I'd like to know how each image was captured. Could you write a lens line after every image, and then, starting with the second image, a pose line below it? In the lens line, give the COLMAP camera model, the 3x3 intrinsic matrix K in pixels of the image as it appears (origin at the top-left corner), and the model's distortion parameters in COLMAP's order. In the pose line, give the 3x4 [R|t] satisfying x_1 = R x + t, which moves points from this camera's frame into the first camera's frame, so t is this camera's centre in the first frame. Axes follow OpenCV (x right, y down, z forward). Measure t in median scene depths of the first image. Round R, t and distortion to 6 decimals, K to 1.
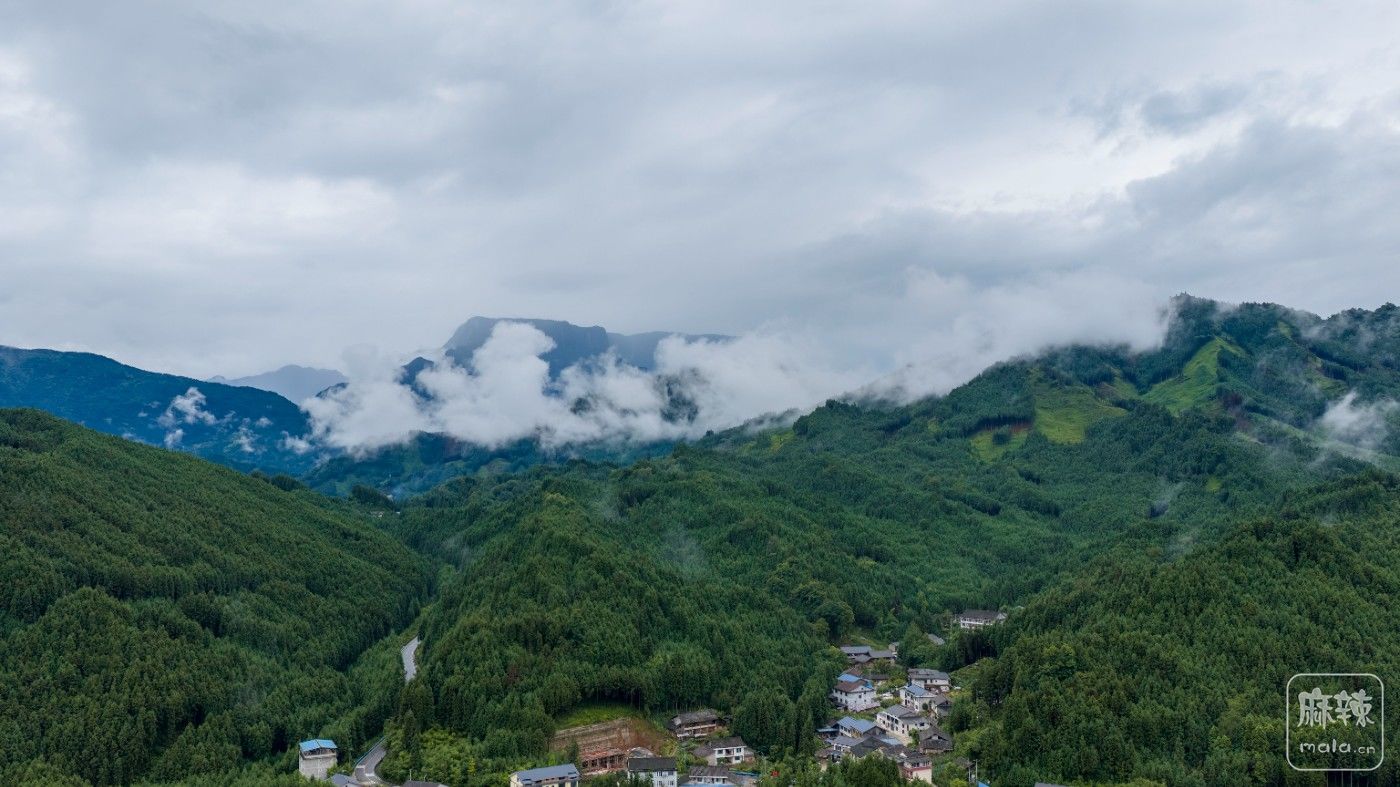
lens RADIAL K [[1151.4, 0, 702.5], [0, 1151.4, 399.7], [0, 0, 1]] dist [0.026919, -0.063096]
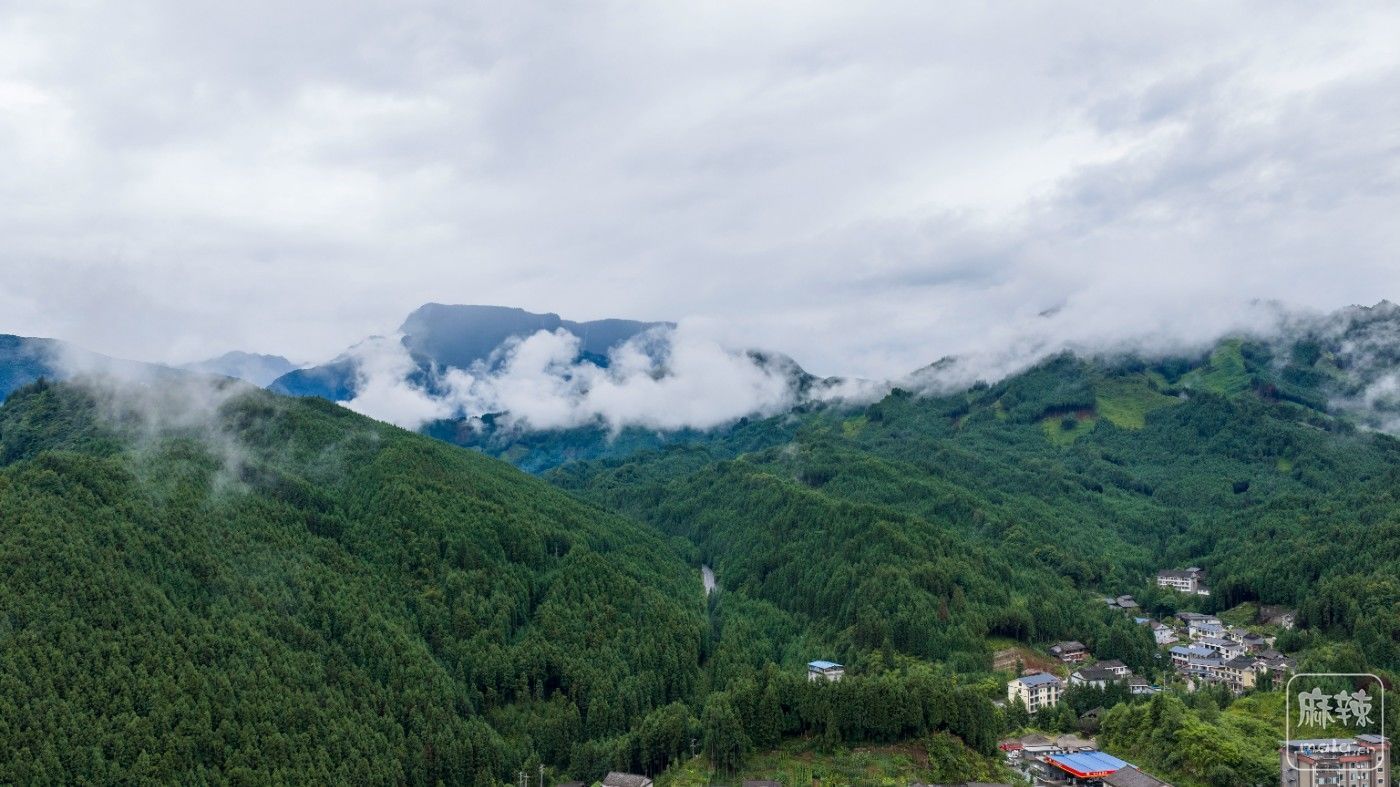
lens RADIAL K [[1151.4, 0, 702.5], [0, 1151.4, 399.7], [0, 0, 1]] dist [0.026919, -0.063096]
pose [[0.998403, 0.000517, 0.056487, -0.406042], [-0.001160, 0.999935, 0.011358, -0.004771], [-0.056477, -0.011405, 0.998339, -0.190929]]
